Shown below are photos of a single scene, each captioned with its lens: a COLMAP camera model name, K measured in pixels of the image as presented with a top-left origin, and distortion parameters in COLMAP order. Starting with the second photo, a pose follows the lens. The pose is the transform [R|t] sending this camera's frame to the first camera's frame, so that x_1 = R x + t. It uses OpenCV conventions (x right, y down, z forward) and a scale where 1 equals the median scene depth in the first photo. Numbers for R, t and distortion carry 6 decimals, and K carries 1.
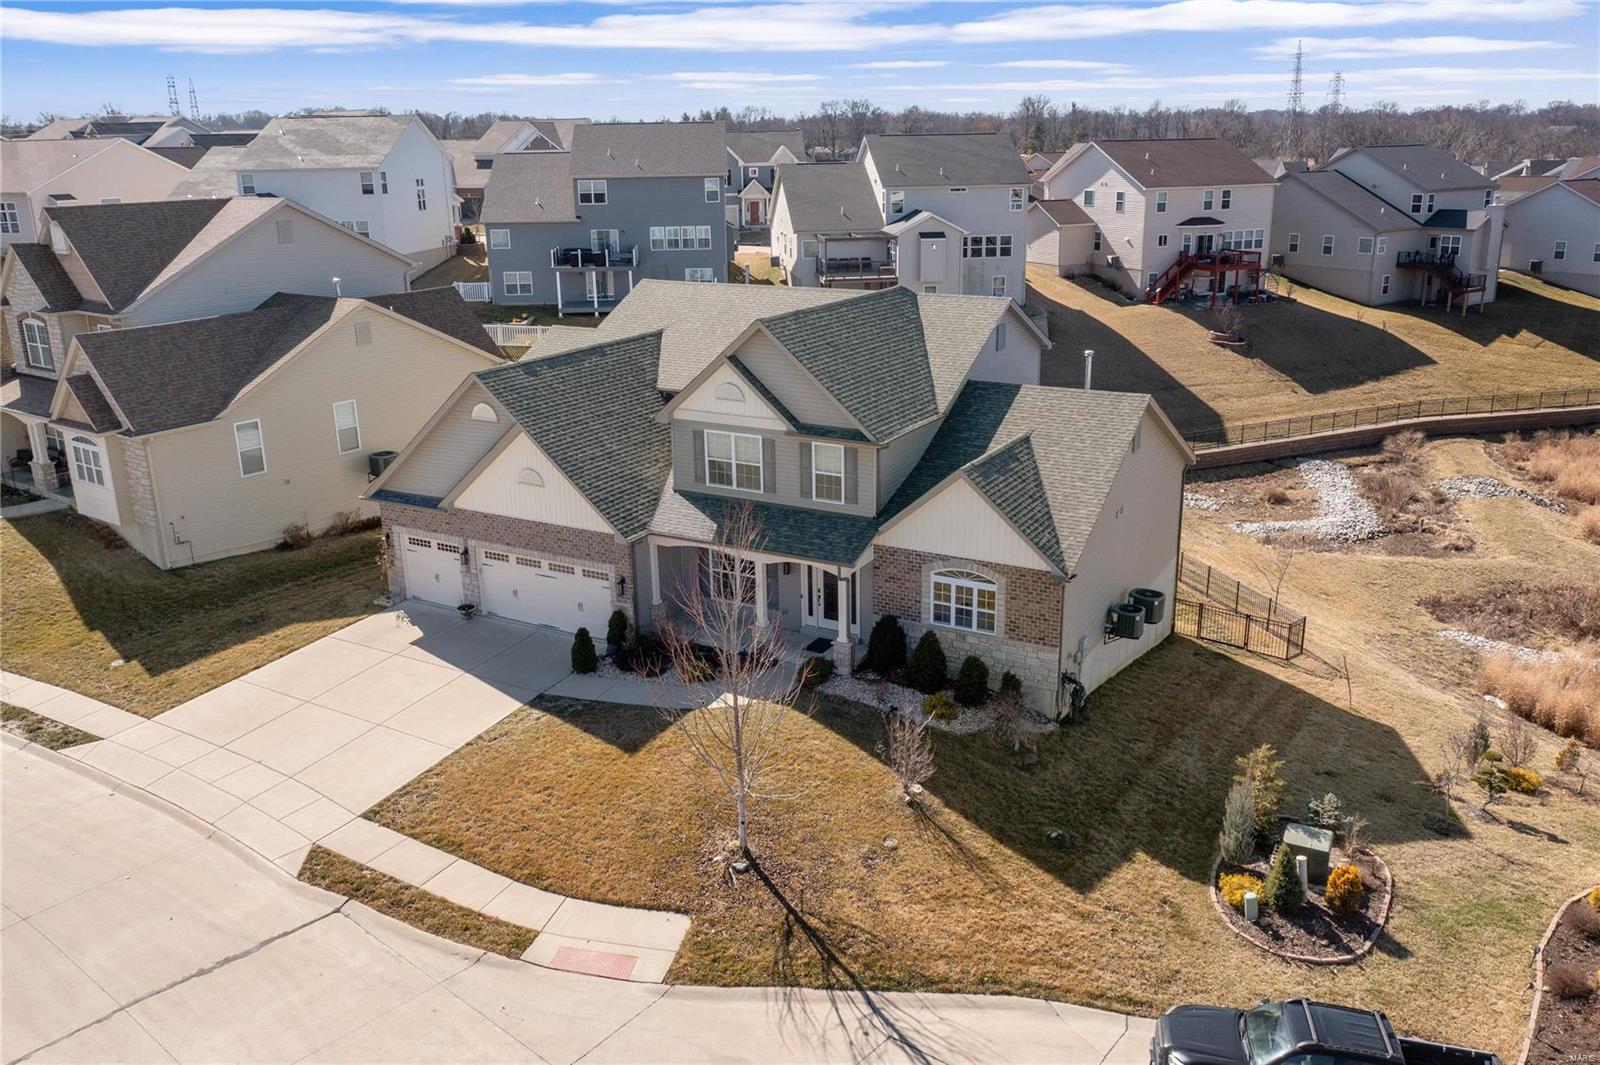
lens RADIAL K [[1265.6, 0, 800.0], [0, 1265.6, 532.5], [0, 0, 1]] dist [-0.011421, -0.008797]
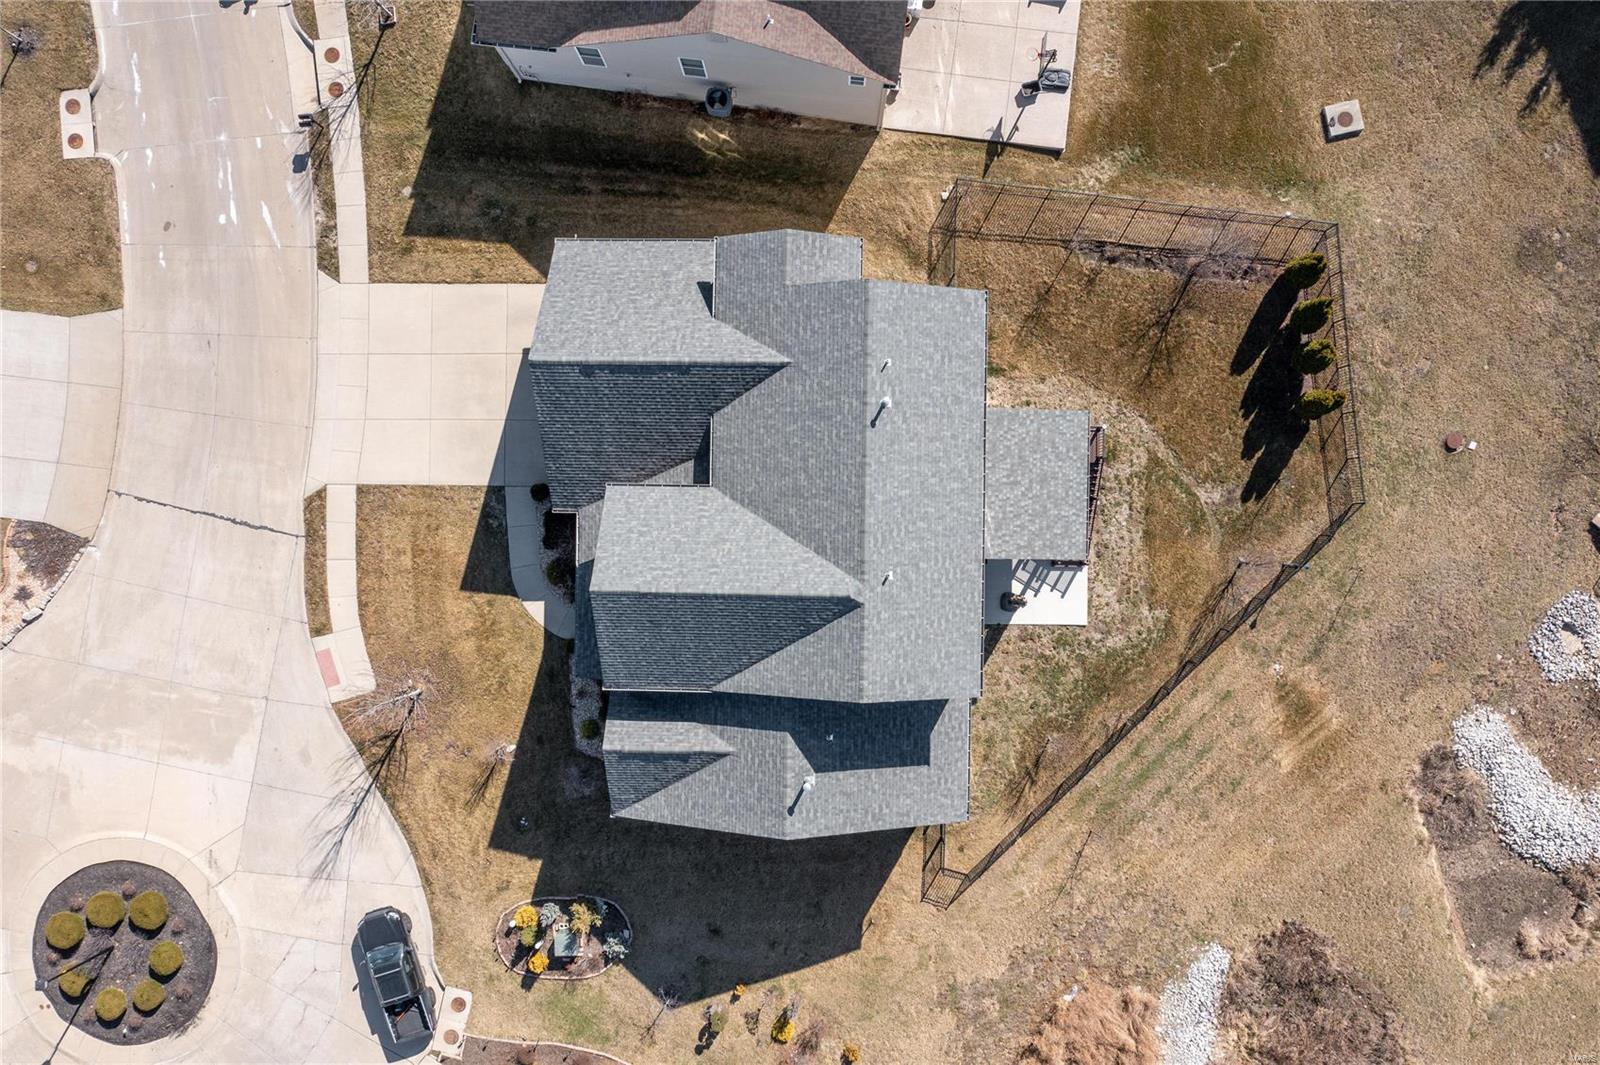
lens RADIAL K [[1265.6, 0, 800.0], [0, 1265.6, 532.5], [0, 0, 1]] dist [-0.011421, -0.008797]
pose [[0.483784, 0.875175, 0.004602, 0.011927], [-0.253662, 0.135184, 0.957800, -1.383696], [0.837621, -0.464536, 0.287399, 0.802901]]
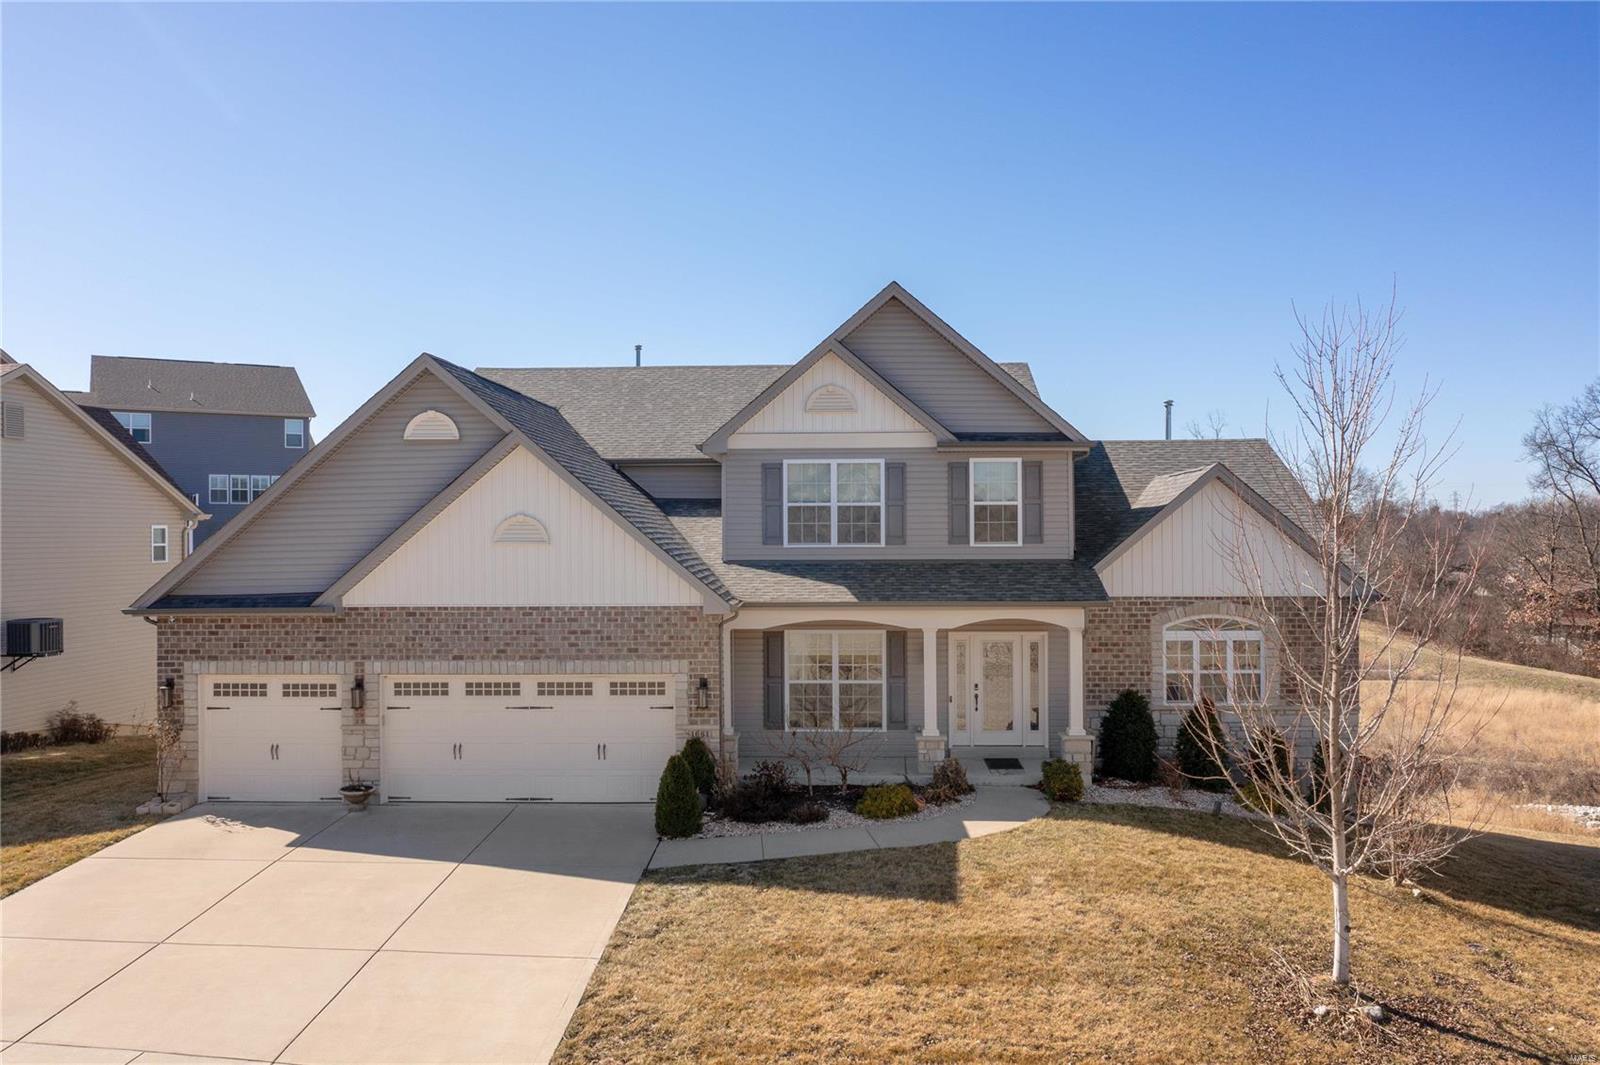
lens RADIAL K [[1265.6, 0, 800.0], [0, 1265.6, 532.5], [0, 0, 1]] dist [-0.011421, -0.008797]
pose [[0.889054, 0.012943, 0.457619, -0.378910], [0.126857, 0.953492, -0.273424, 0.140568], [-0.439875, 0.301141, 0.846064, 0.452120]]
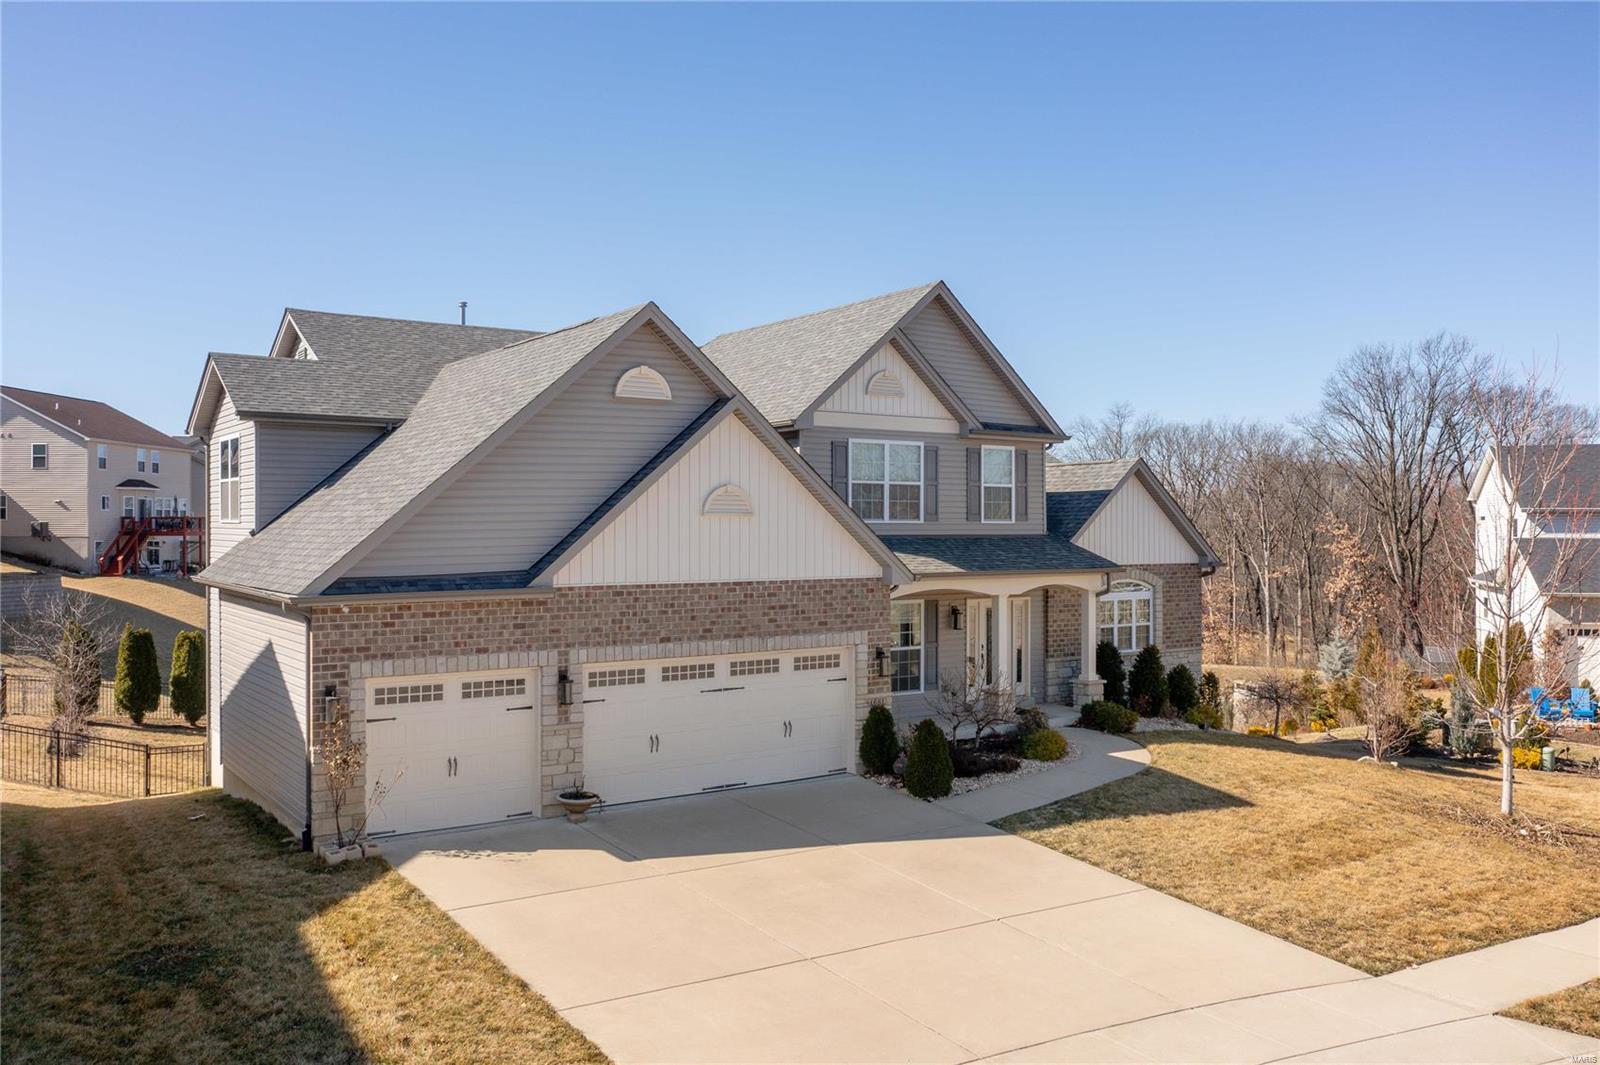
lens RADIAL K [[1265.6, 0, 800.0], [0, 1265.6, 532.5], [0, 0, 1]] dist [-0.011421, -0.008797]
pose [[0.434921, 0.012183, 0.900386, -0.722621], [0.260328, 0.955509, -0.138678, 0.057456], [-0.862017, 0.294710, 0.412400, 0.766380]]
